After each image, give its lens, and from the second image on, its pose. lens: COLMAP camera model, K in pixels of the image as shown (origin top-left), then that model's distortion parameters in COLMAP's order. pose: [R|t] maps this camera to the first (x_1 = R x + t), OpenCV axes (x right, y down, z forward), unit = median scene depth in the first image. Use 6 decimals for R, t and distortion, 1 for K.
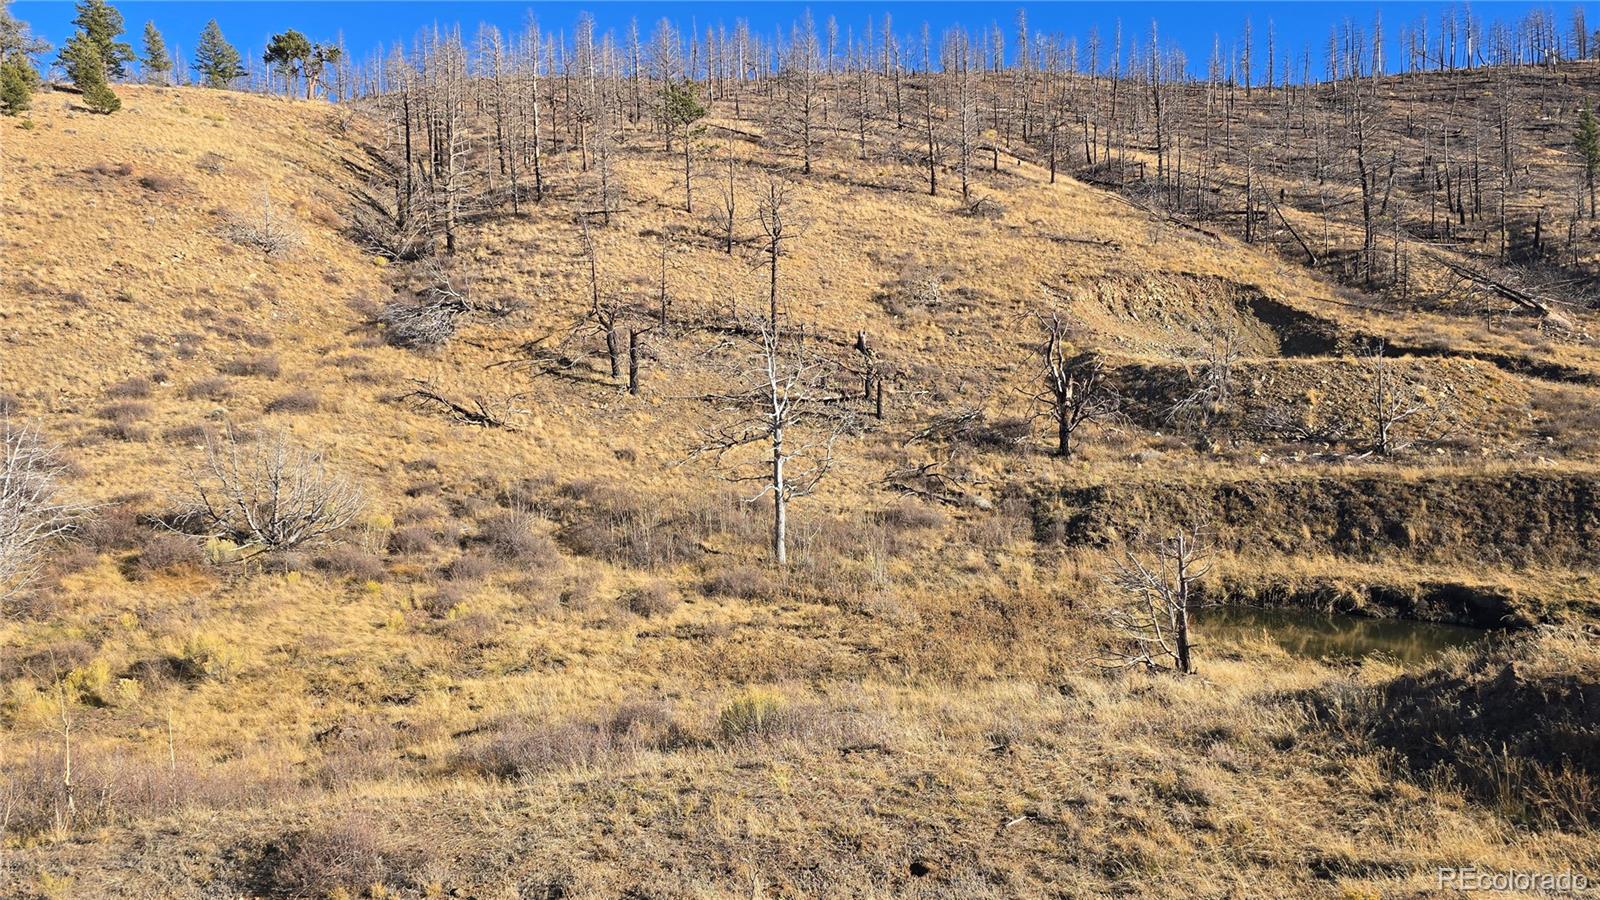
lens RADIAL K [[1123.3, 0, 781.7], [0, 1123.3, 406.9], [0, 0, 1]] dist [0.088390, -0.109381]
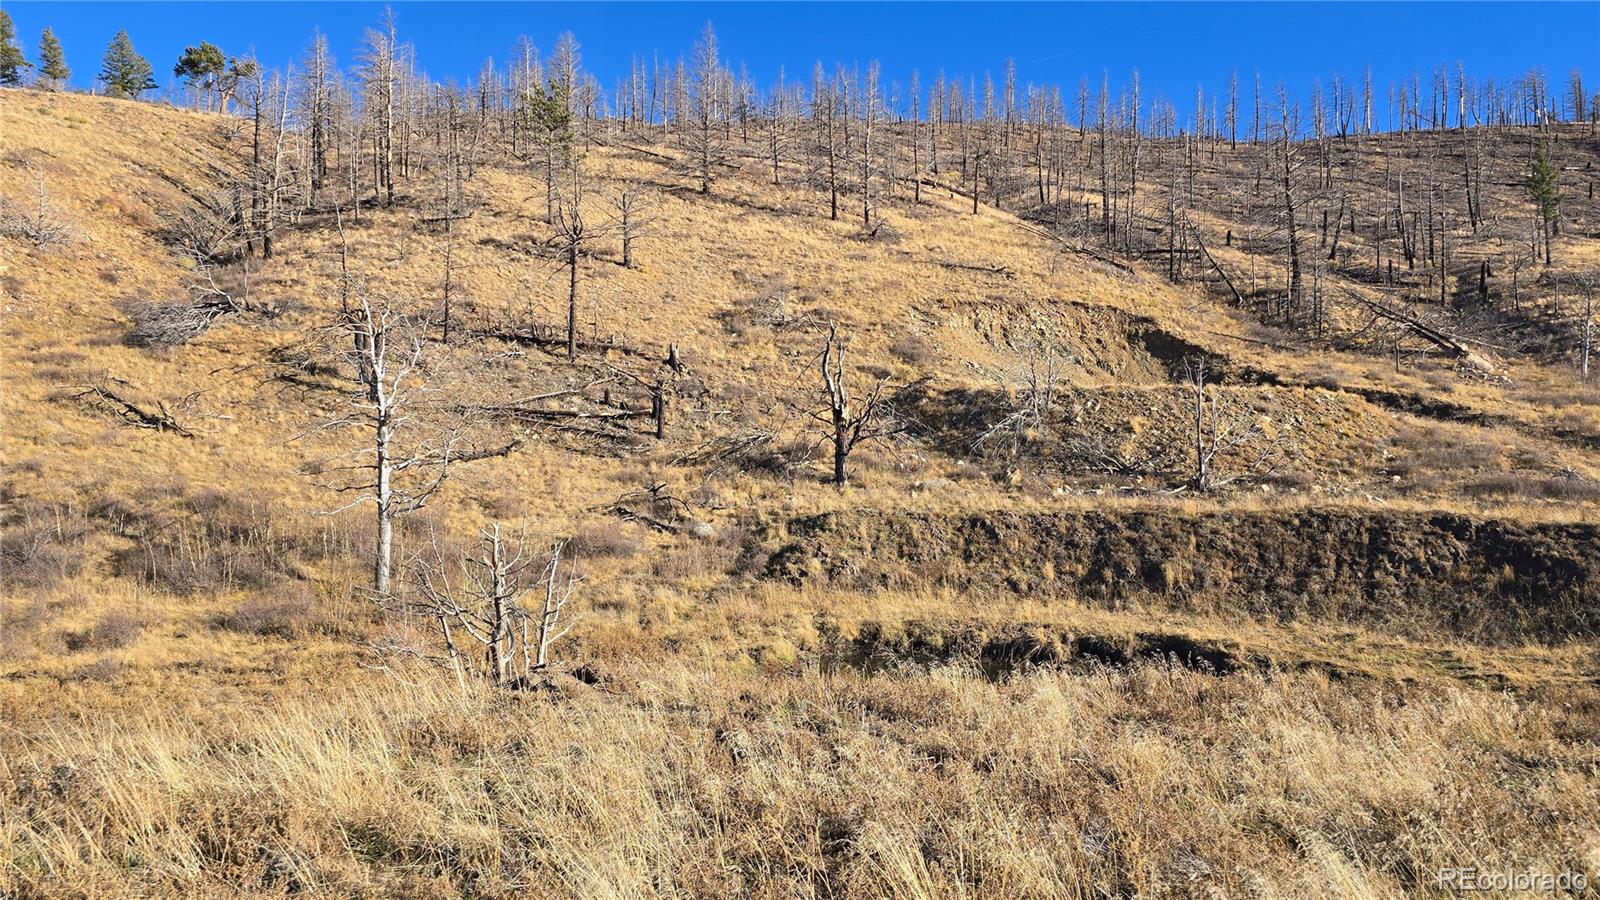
lens RADIAL K [[1123.3, 0, 781.7], [0, 1123.3, 406.9], [0, 0, 1]] dist [0.088390, -0.109381]
pose [[0.999620, 0.025626, -0.010143, 0.124725], [-0.026048, 0.998696, -0.043901, 0.014289], [0.009004, 0.044148, 0.998984, 0.075288]]
